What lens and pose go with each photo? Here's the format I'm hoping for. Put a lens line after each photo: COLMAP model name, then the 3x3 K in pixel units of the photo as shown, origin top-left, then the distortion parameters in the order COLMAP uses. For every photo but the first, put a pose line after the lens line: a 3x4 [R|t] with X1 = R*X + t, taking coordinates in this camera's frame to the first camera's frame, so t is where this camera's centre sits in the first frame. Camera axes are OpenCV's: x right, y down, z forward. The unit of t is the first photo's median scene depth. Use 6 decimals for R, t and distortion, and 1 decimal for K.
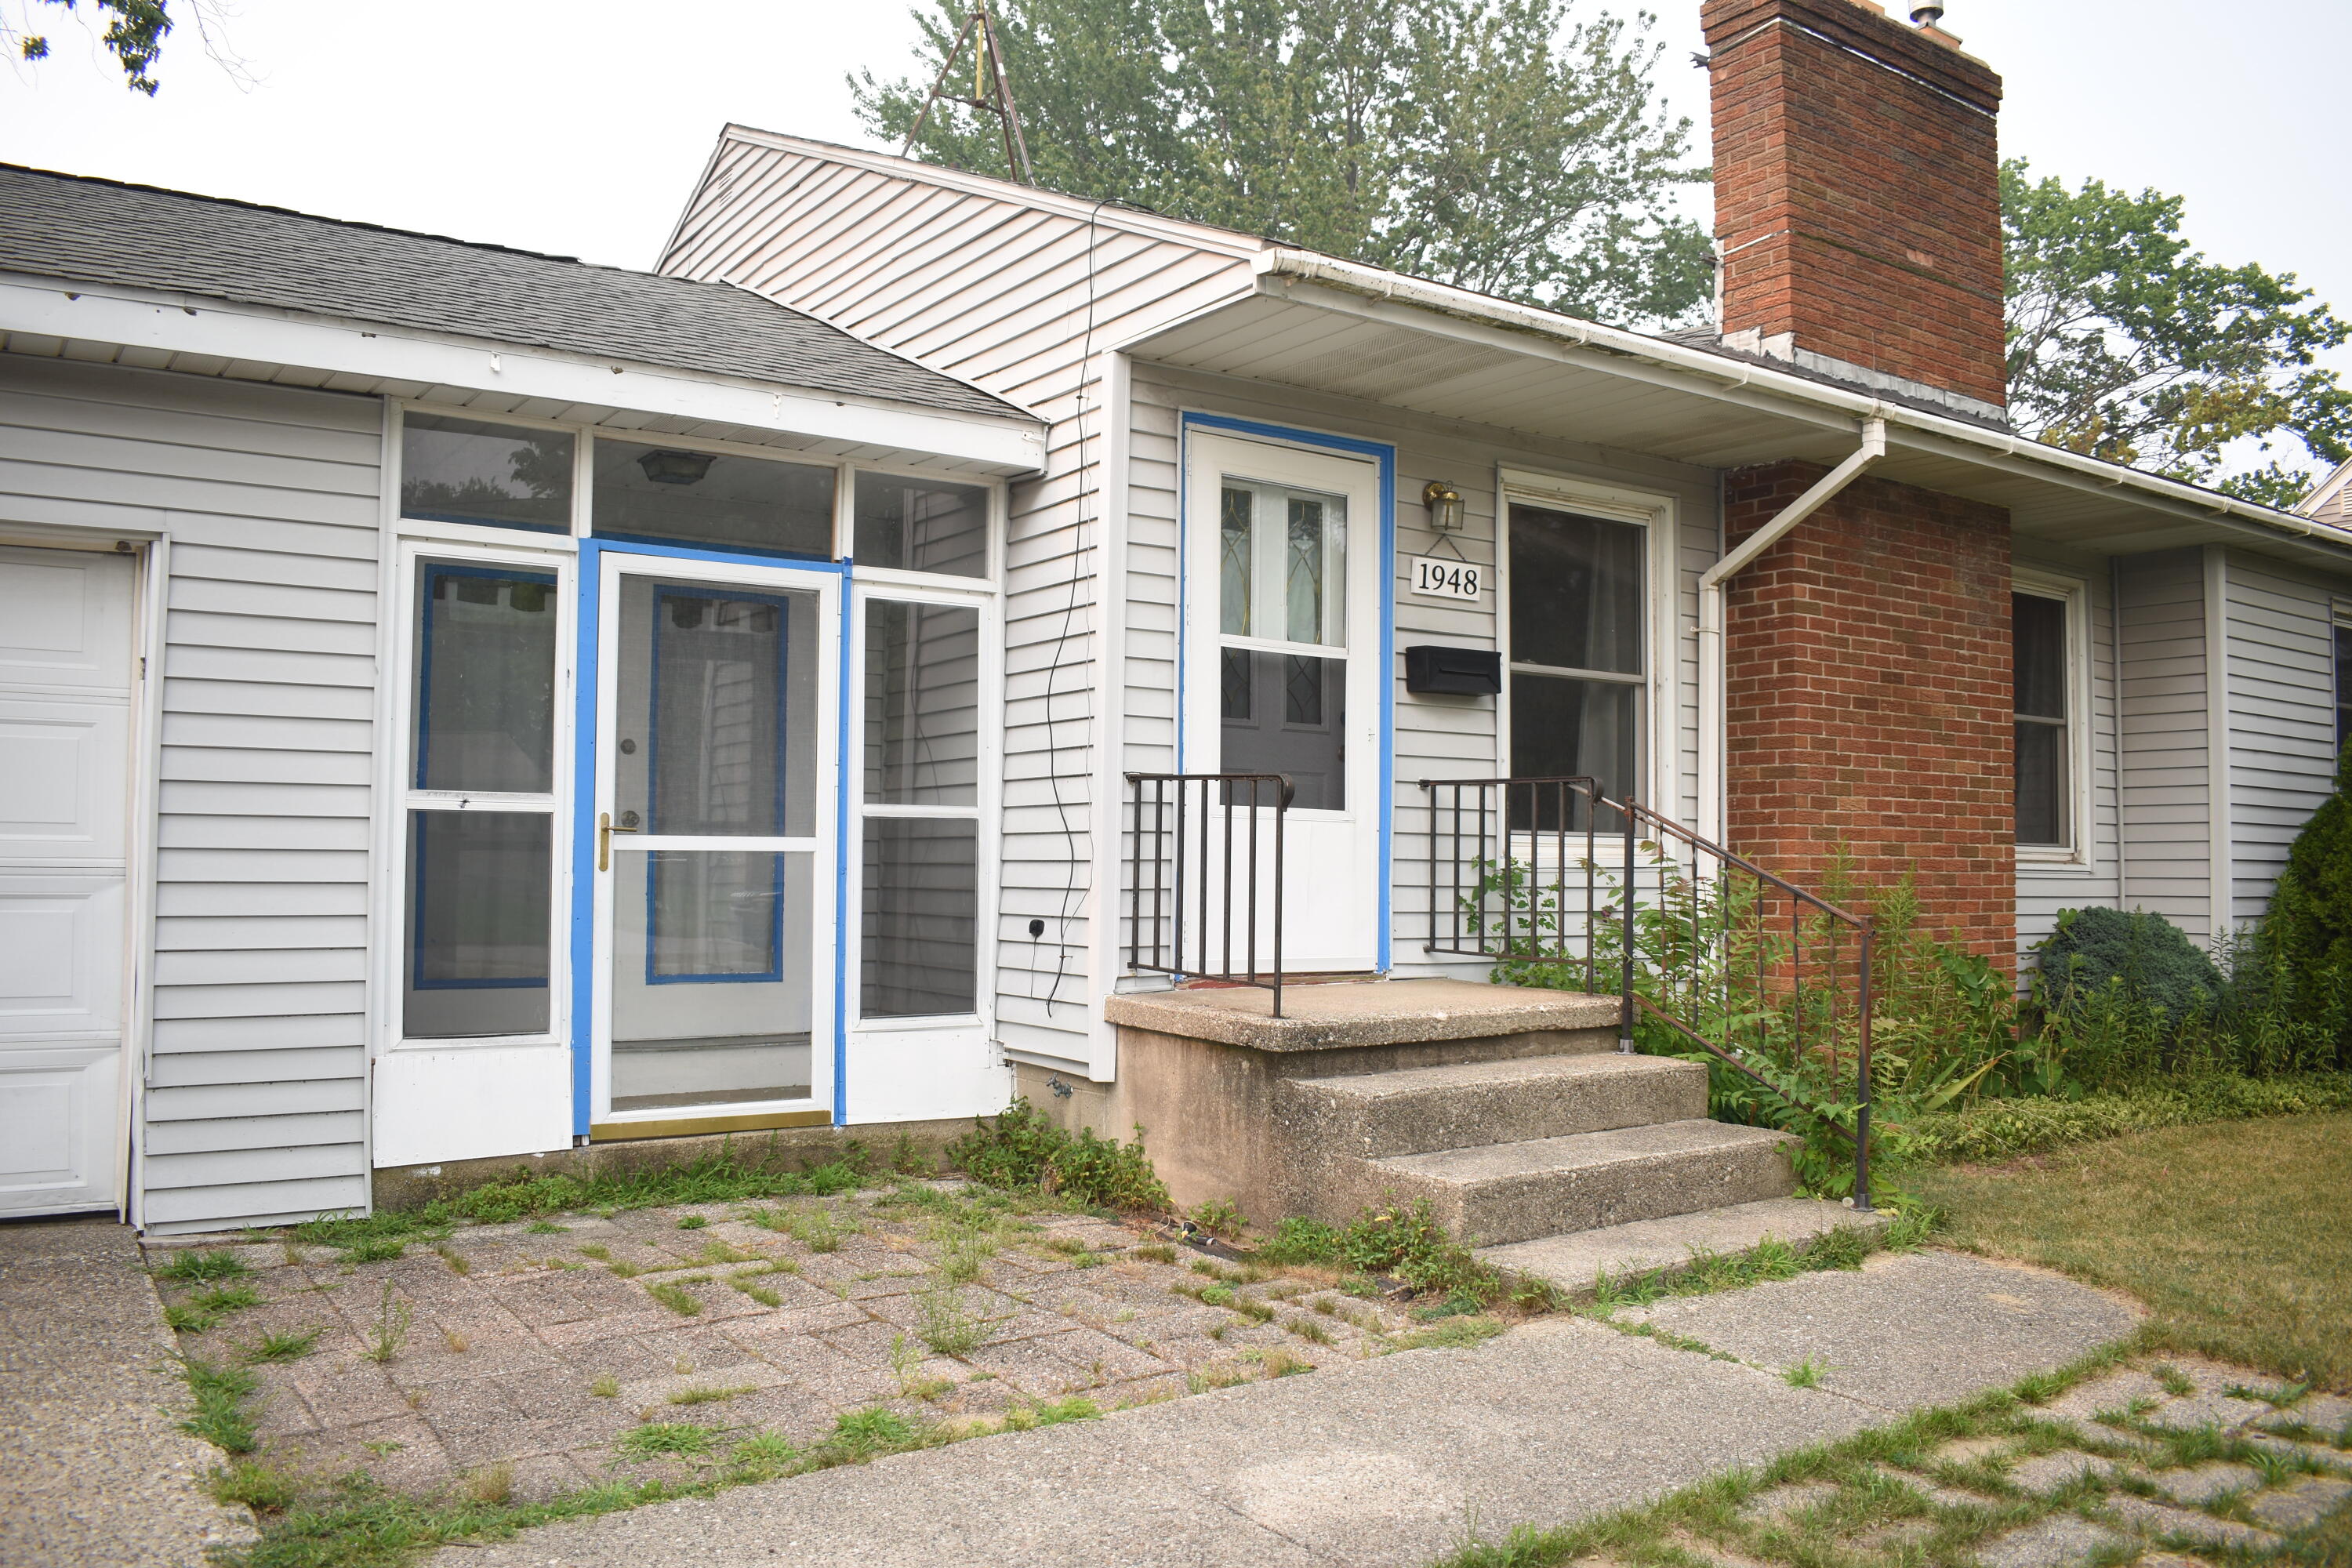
lens RADIAL K [[1839.9, 0, 1174.2], [0, 1839.9, 784.9], [0, 0, 1]] dist [-0.019859, -0.004043]
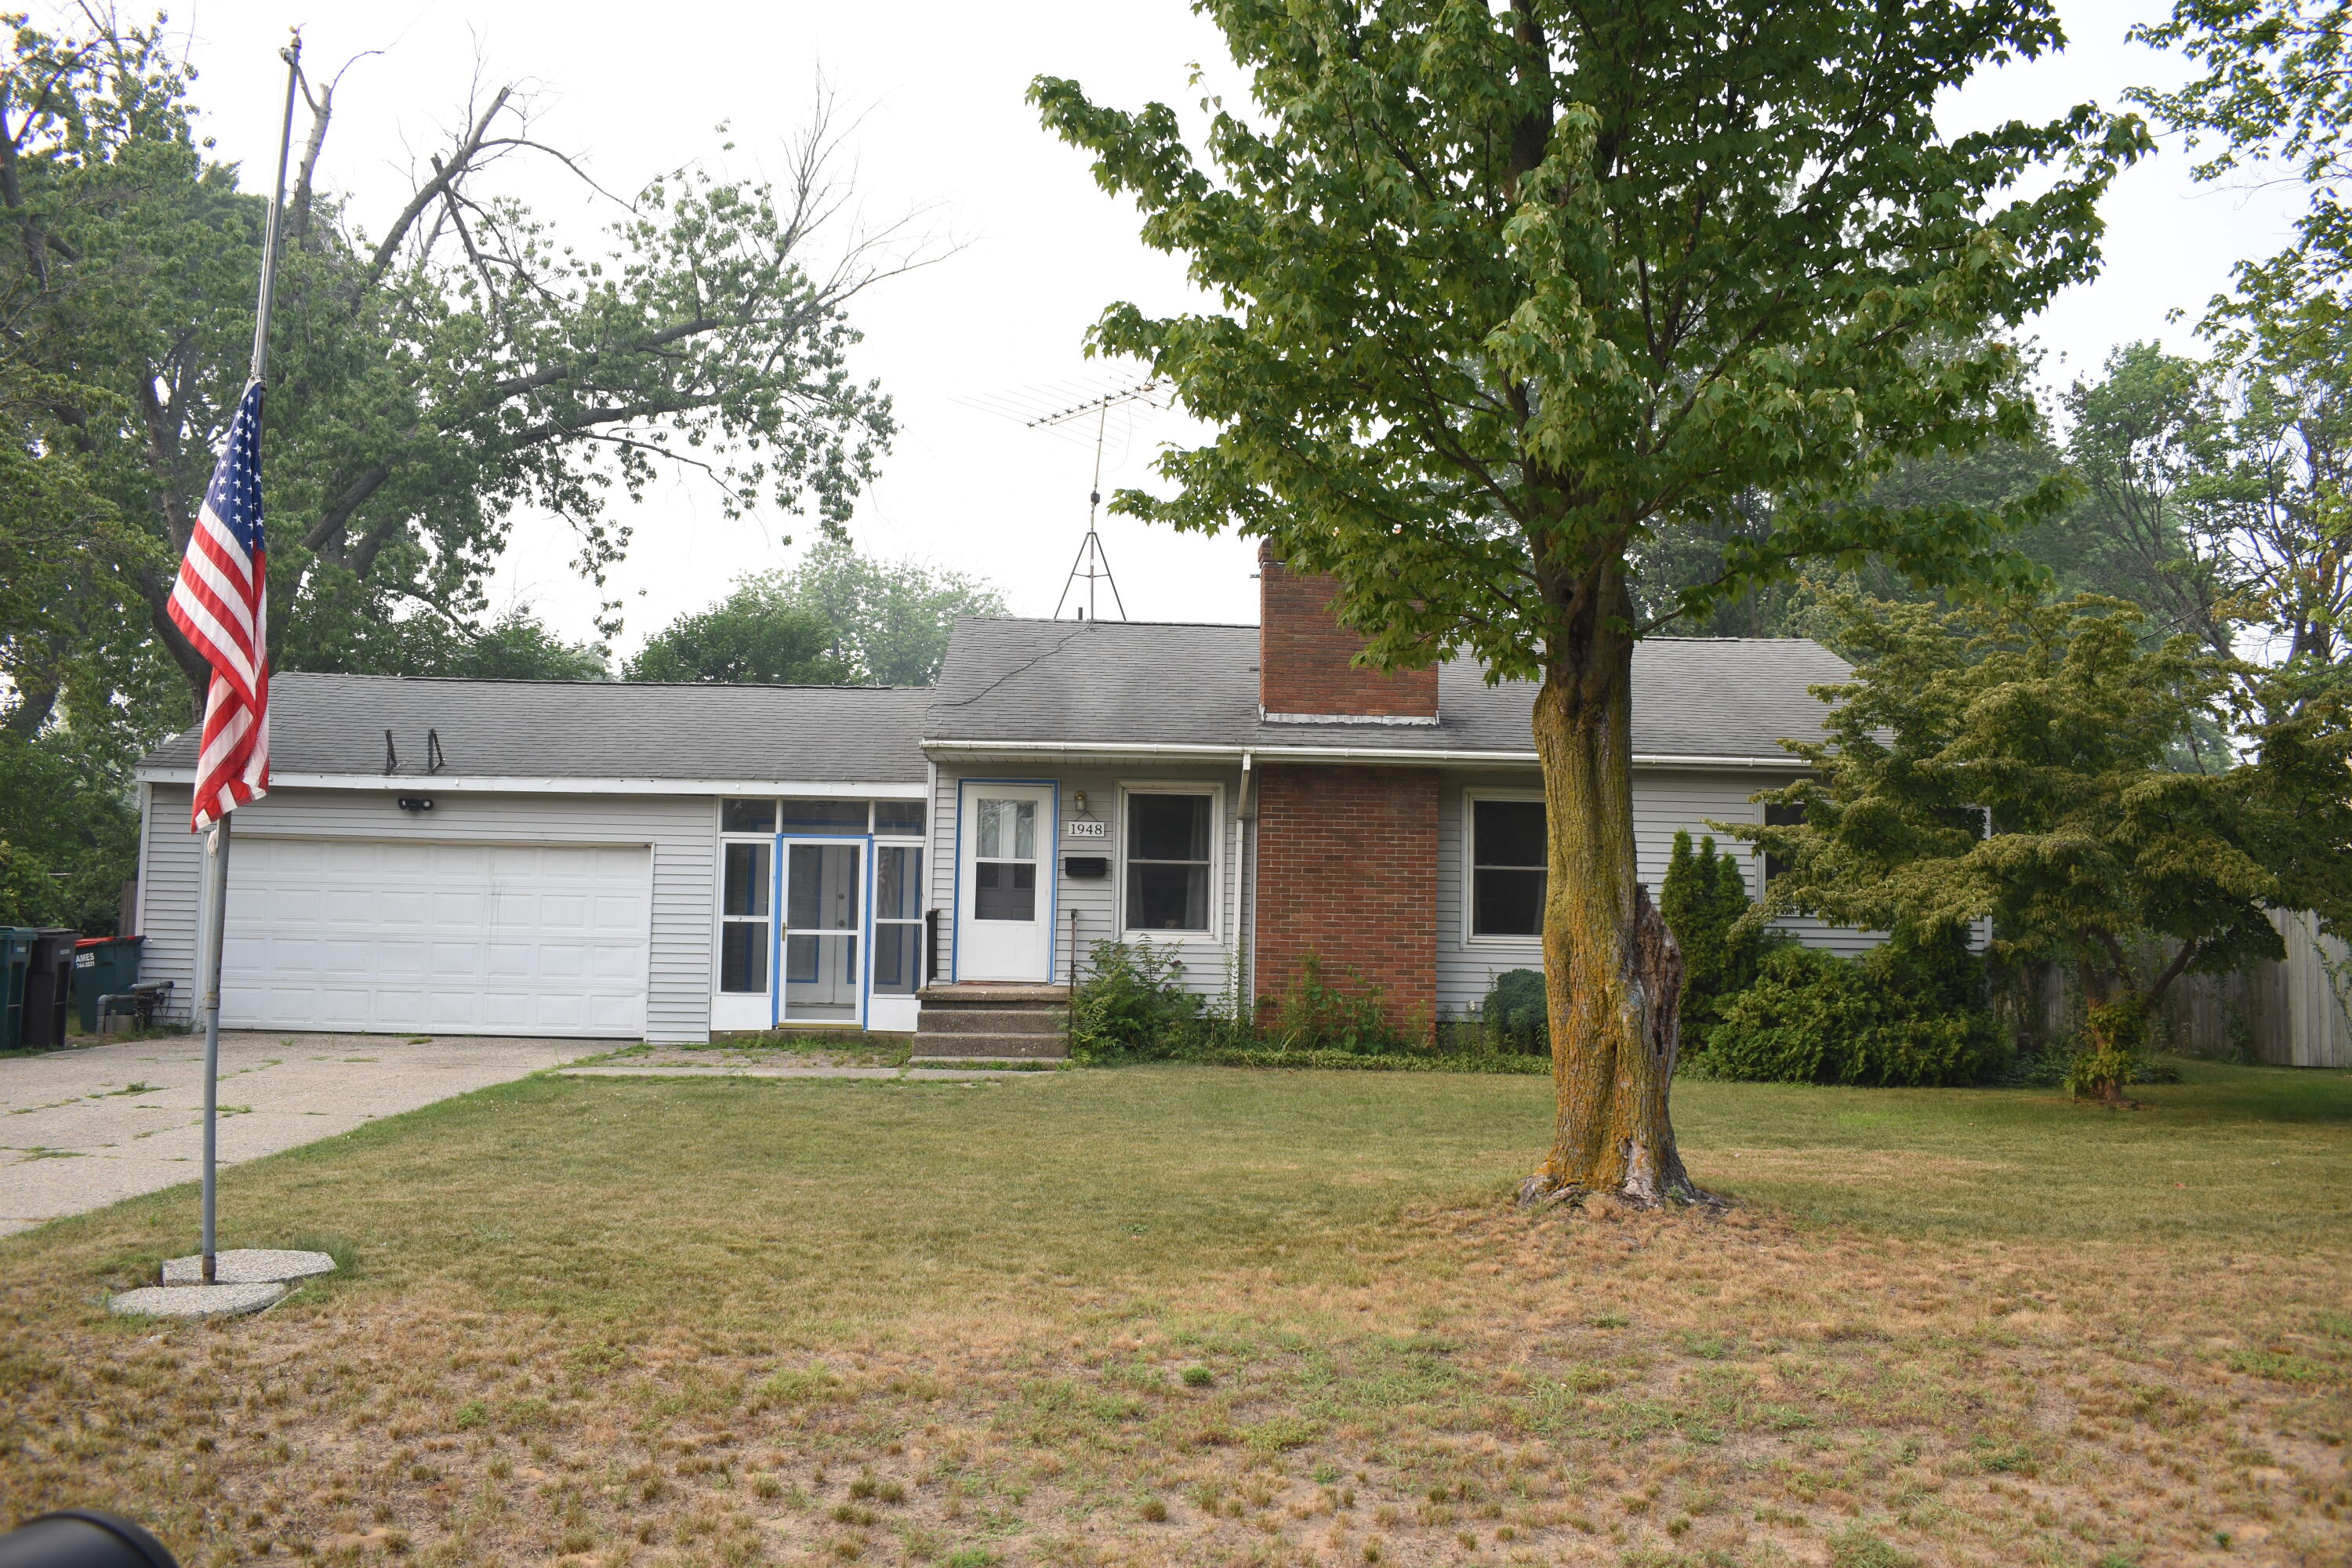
lens RADIAL K [[1839.9, 0, 1178.5], [0, 1839.9, 784.8], [0, 0, 1]] dist [-0.019859, -0.004043]
pose [[0.853246, -0.032114, -0.520519, 1.739668], [0.013725, 0.999139, -0.039145, -0.080250], [0.521328, 0.026256, 0.852953, -1.207955]]
